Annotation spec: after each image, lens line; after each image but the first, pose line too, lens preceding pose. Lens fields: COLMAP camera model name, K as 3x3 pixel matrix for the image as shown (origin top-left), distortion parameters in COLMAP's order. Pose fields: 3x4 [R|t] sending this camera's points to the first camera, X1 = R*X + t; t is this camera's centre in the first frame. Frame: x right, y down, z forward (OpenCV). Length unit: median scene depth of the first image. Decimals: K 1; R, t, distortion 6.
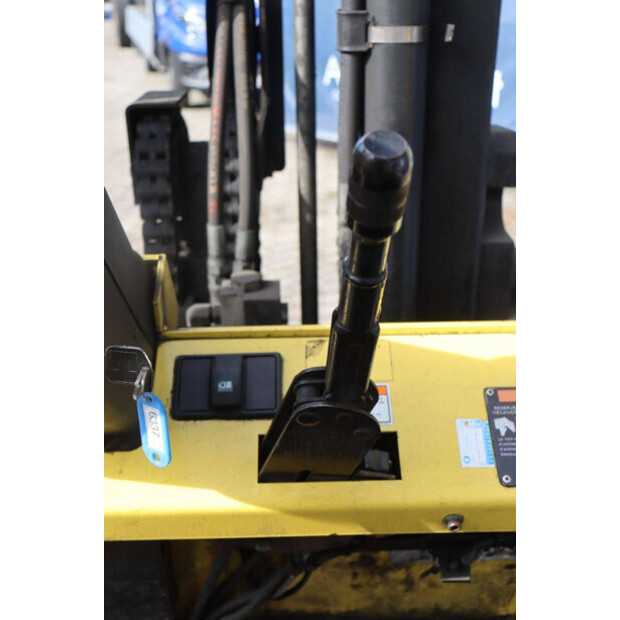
lens RADIAL K [[793.8, 0, 310.0], [0, 793.8, 310.0], [0, 0, 1]] dist [0.020325, 0.059960]
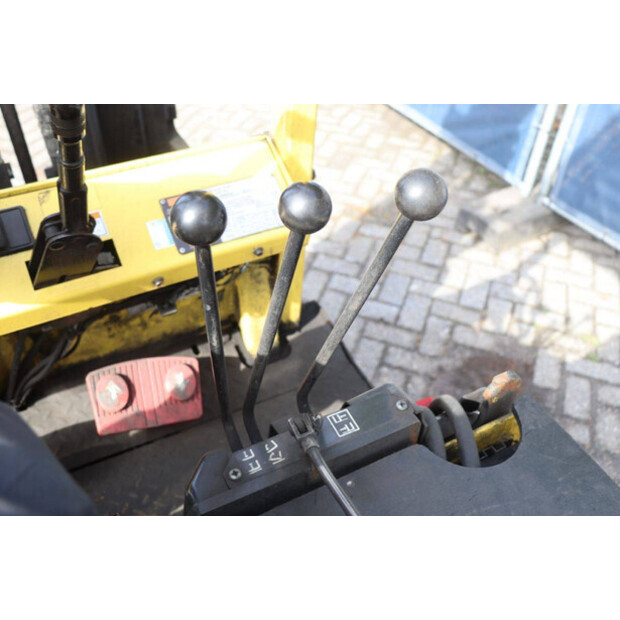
lens RADIAL K [[652.3, 0, 310.0], [0, 652.3, 310.0], [0, 0, 1]] dist [-0.076945, 0.130106]
pose [[0.896162, -0.275043, 0.348203, -0.027823], [0.157003, 0.930505, 0.330924, -0.078538], [-0.415023, -0.241893, 0.877066, -0.334327]]
